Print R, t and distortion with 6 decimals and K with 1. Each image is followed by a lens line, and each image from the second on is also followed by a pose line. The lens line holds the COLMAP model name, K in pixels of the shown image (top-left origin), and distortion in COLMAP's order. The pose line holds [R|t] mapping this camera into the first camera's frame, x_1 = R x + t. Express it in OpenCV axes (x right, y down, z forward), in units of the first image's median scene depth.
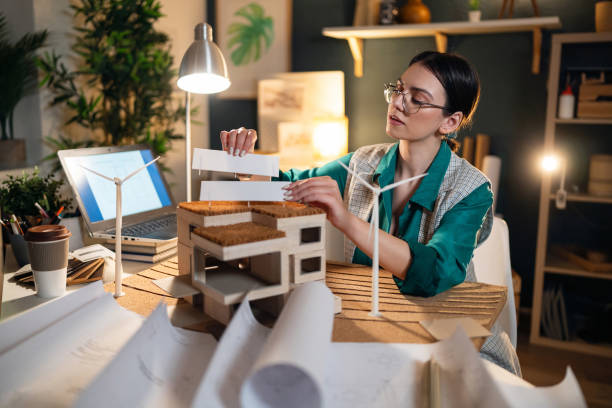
lens RADIAL K [[603.3, 0, 306.0], [0, 603.3, 204.0], [0, 0, 1]] dist [0.006111, -0.000236]
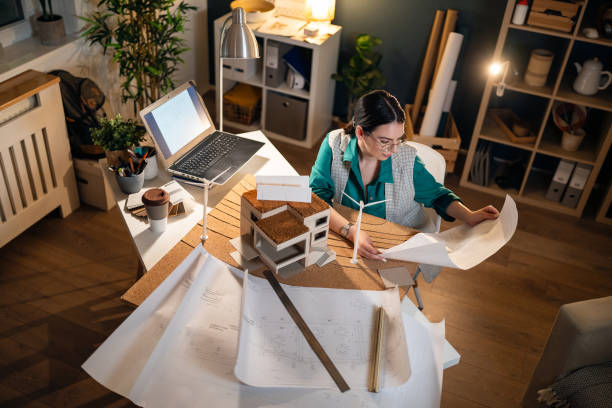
lens RADIAL K [[603.3, 0, 306.0], [0, 603.3, 204.0], [0, 0, 1]] dist [0.006111, -0.000236]
pose [[0.997288, 0.028526, 0.067845, -0.068347], [-0.055558, 0.896378, 0.439795, -0.330691], [-0.048269, -0.442372, 0.895532, -0.232572]]
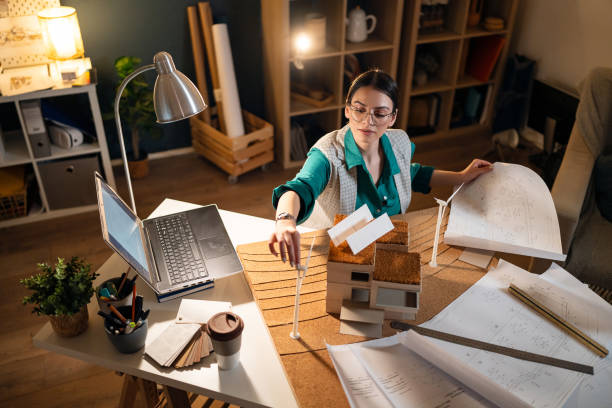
lens RADIAL K [[603.3, 0, 306.0], [0, 603.3, 204.0], [0, 0, 1]] dist [0.006111, -0.000236]
pose [[0.684837, -0.407787, 0.603910, -0.459798], [0.110527, 0.877295, 0.467051, -0.338848], [-0.720265, -0.253105, 0.645876, 0.095620]]
